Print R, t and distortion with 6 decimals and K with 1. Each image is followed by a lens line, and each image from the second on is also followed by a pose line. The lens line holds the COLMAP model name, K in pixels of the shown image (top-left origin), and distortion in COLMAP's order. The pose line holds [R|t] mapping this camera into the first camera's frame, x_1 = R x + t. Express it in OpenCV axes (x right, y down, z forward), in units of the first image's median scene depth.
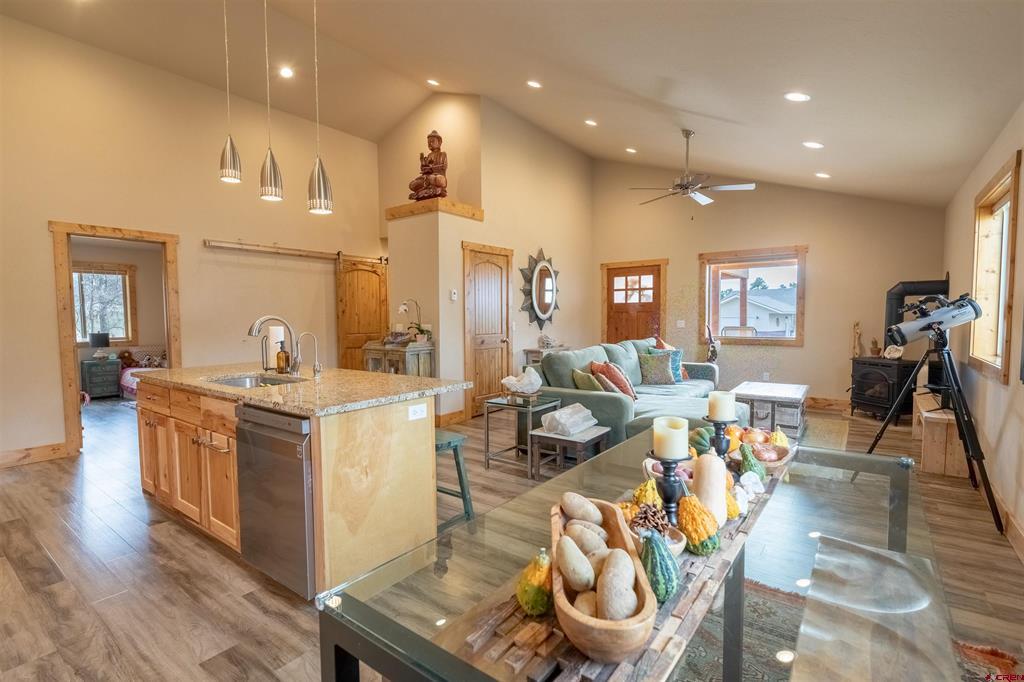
lens RADIAL K [[479.5, 0, 512.0], [0, 479.5, 341.0], [0, 0, 1]] dist [-0.000753, -0.000055]
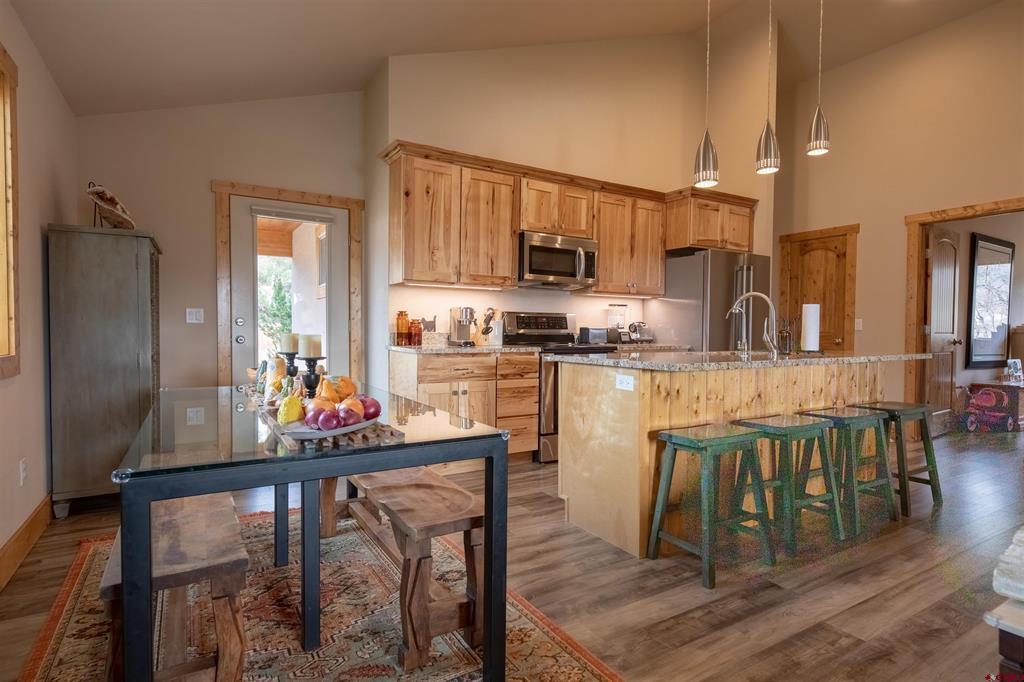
lens RADIAL K [[535.3, 0, 507.7], [0, 535.3, 343.2], [0, 0, 1]] dist [0.004127, 0.000211]
pose [[-0.378571, 0.031746, -0.925028, 0.674047], [-0.050986, 0.997179, 0.055088, 0.016423], [0.924167, 0.068018, -0.375884, 0.901880]]
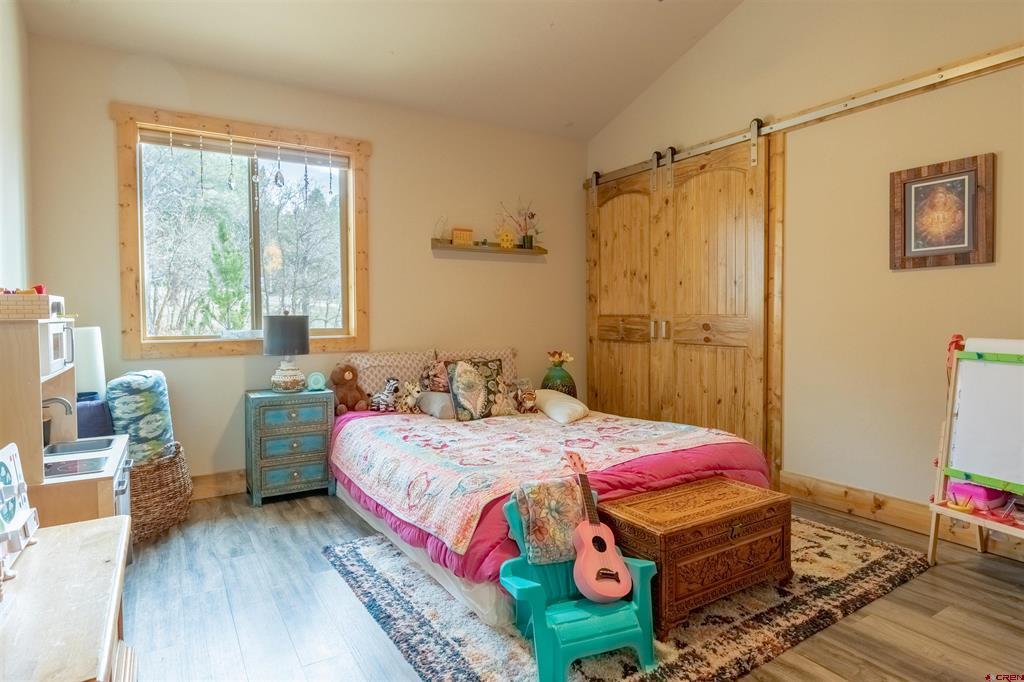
lens RADIAL K [[537.4, 0, 510.3], [0, 537.4, 345.0], [0, 0, 1]] dist [-0.001505, -0.000233]
pose [[0.942182, 0.016547, -0.334691, -1.390972], [-0.023185, 0.999606, -0.015848, 0.022809], [0.334297, 0.022691, 0.942194, 1.658136]]
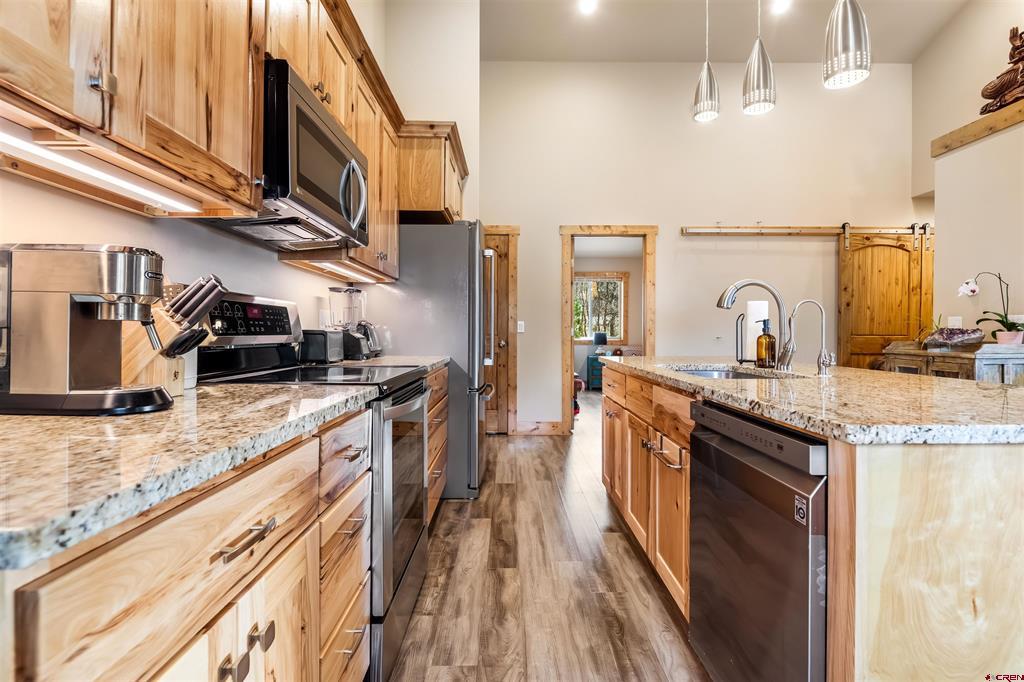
lens RADIAL K [[485.5, 0, 512.3], [0, 485.5, 336.4], [0, 0, 1]] dist [-0.002482, 0.000233]
pose [[0.606237, 0.016695, -0.795109, -0.153439], [-0.048642, 0.998686, -0.016119, 0.052575], [0.793795, 0.048448, 0.606253, 0.306619]]
